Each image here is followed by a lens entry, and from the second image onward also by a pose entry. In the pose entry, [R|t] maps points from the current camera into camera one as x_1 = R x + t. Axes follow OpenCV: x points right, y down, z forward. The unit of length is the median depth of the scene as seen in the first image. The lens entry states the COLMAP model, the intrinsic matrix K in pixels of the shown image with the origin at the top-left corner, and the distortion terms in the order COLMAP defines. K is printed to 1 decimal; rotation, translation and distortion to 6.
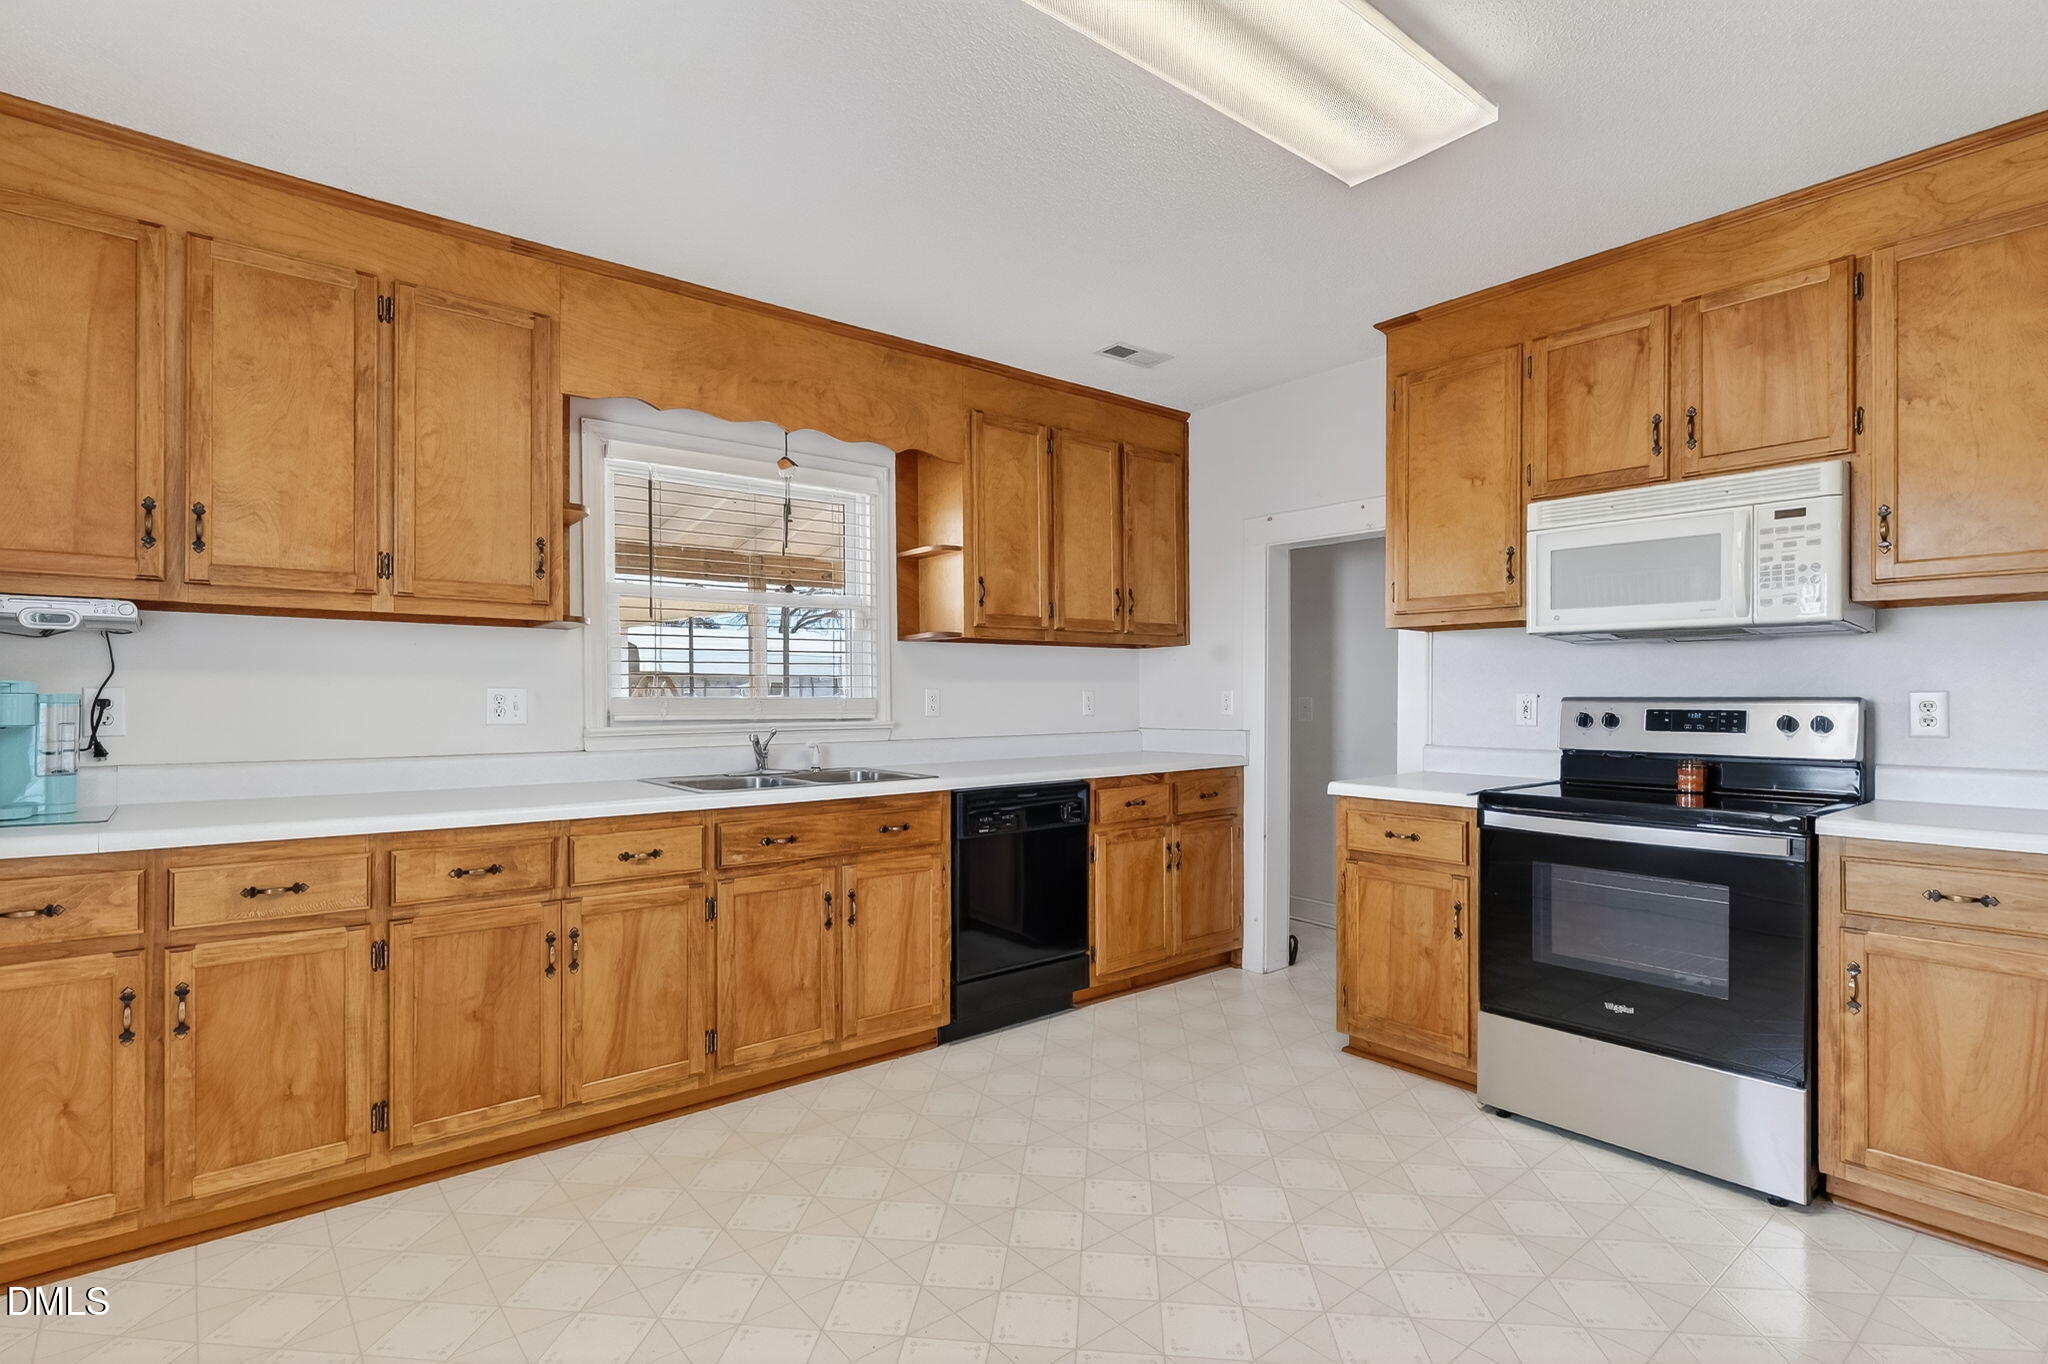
lens RADIAL K [[995.4, 0, 1035.7], [0, 995.4, 695.8], [0, 0, 1]] dist [0.015587, -0.004028]
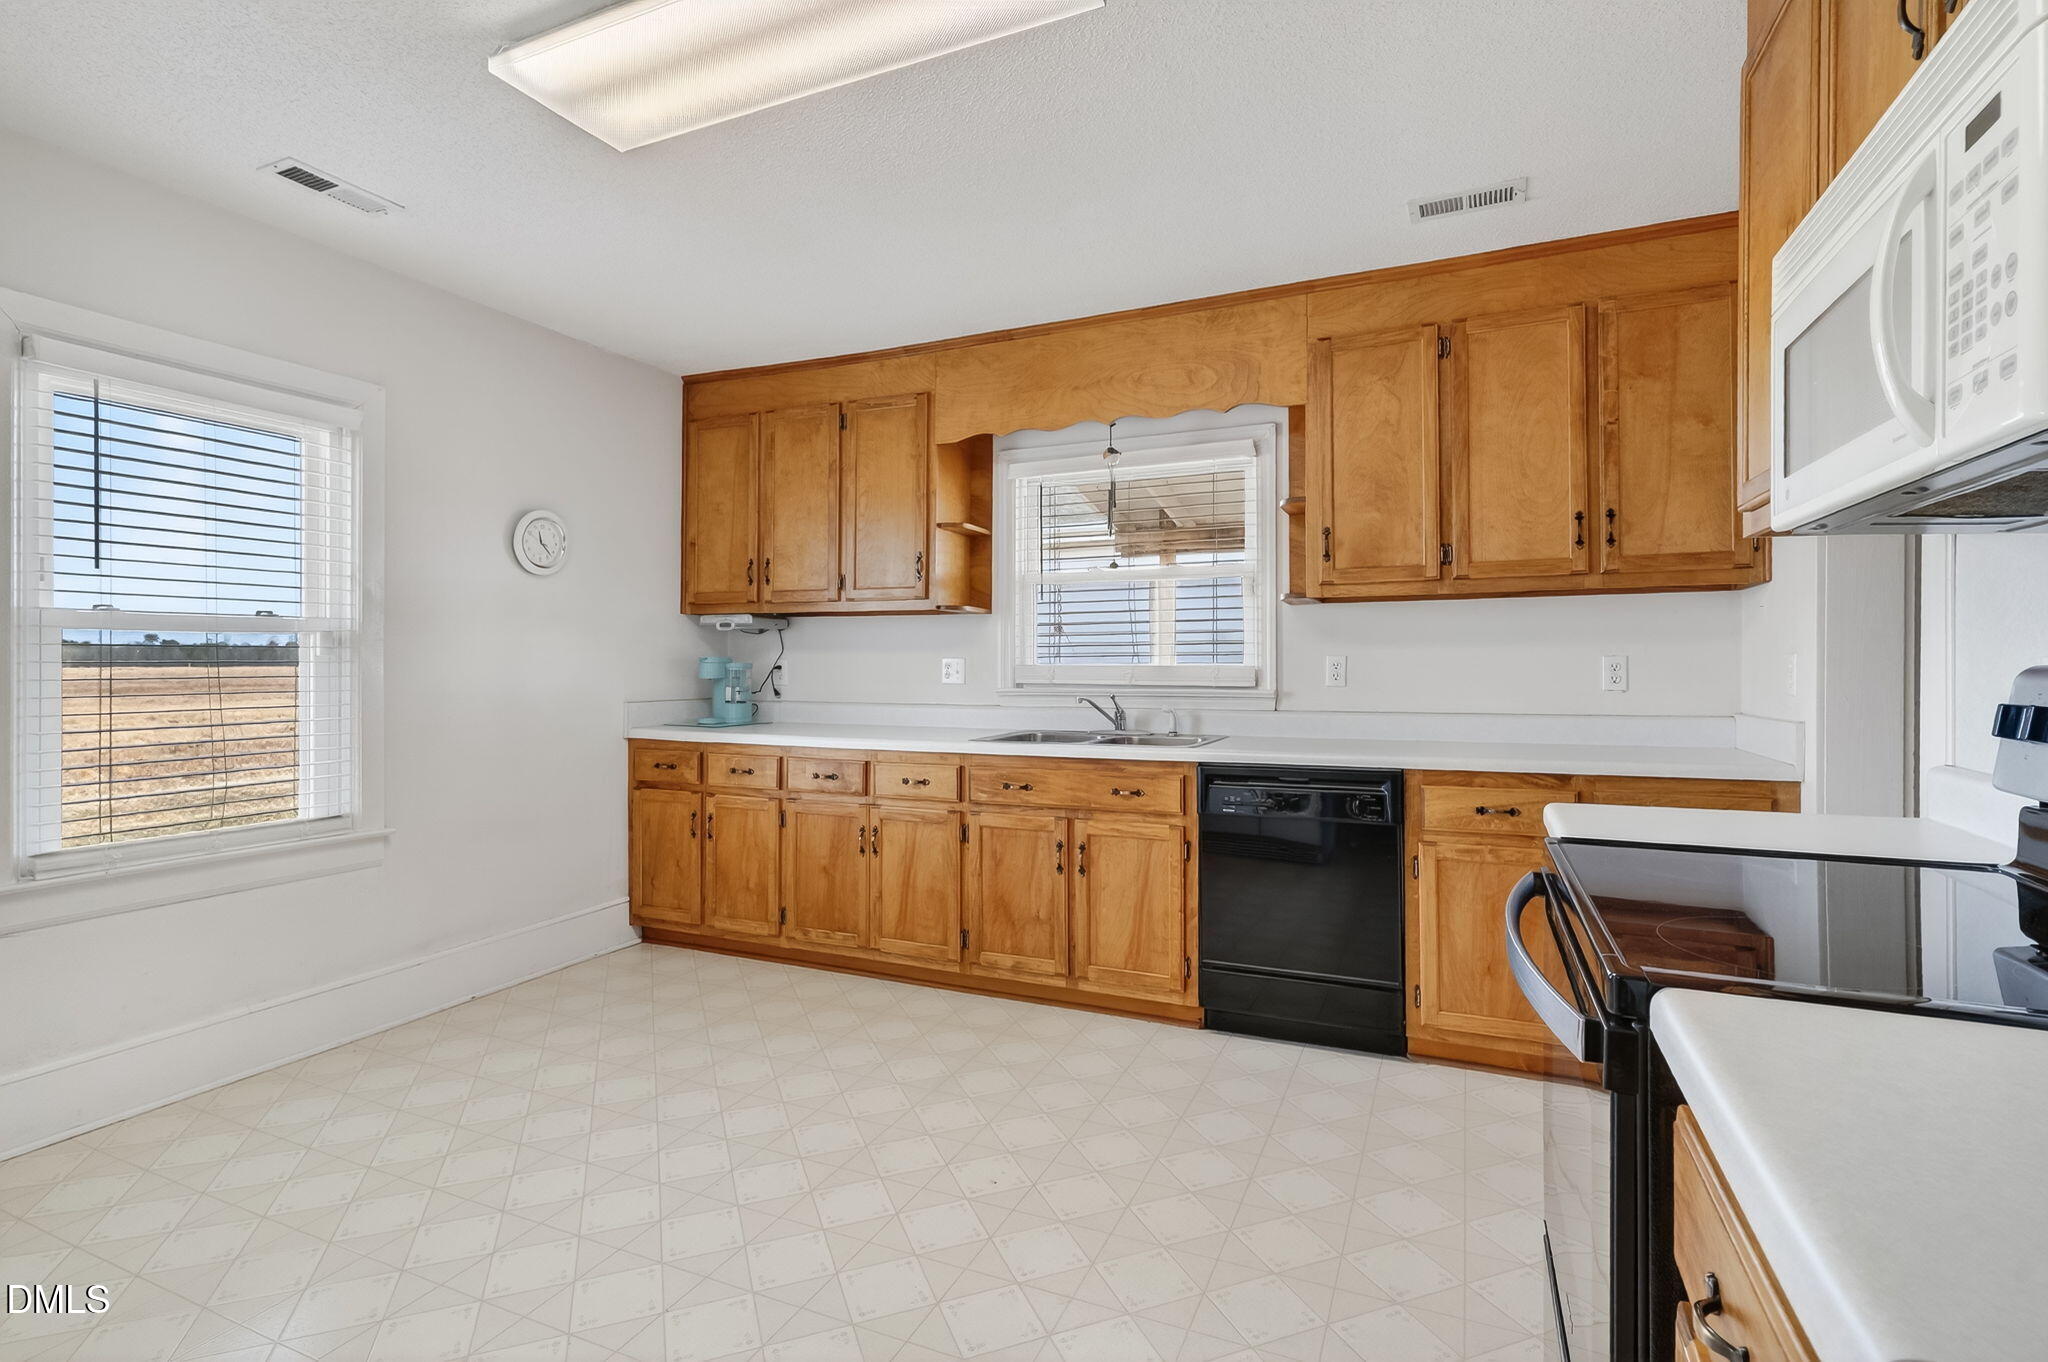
lens RADIAL K [[995.4, 0, 1035.2], [0, 995.4, 663.9], [0, 0, 1]] dist [0.015587, -0.004028]
pose [[0.447743, -0.002099, -0.894160, 0.782514], [-0.000362, 0.999997, -0.002529, 0.003605], [0.894162, 0.001456, 0.447741, 0.484691]]
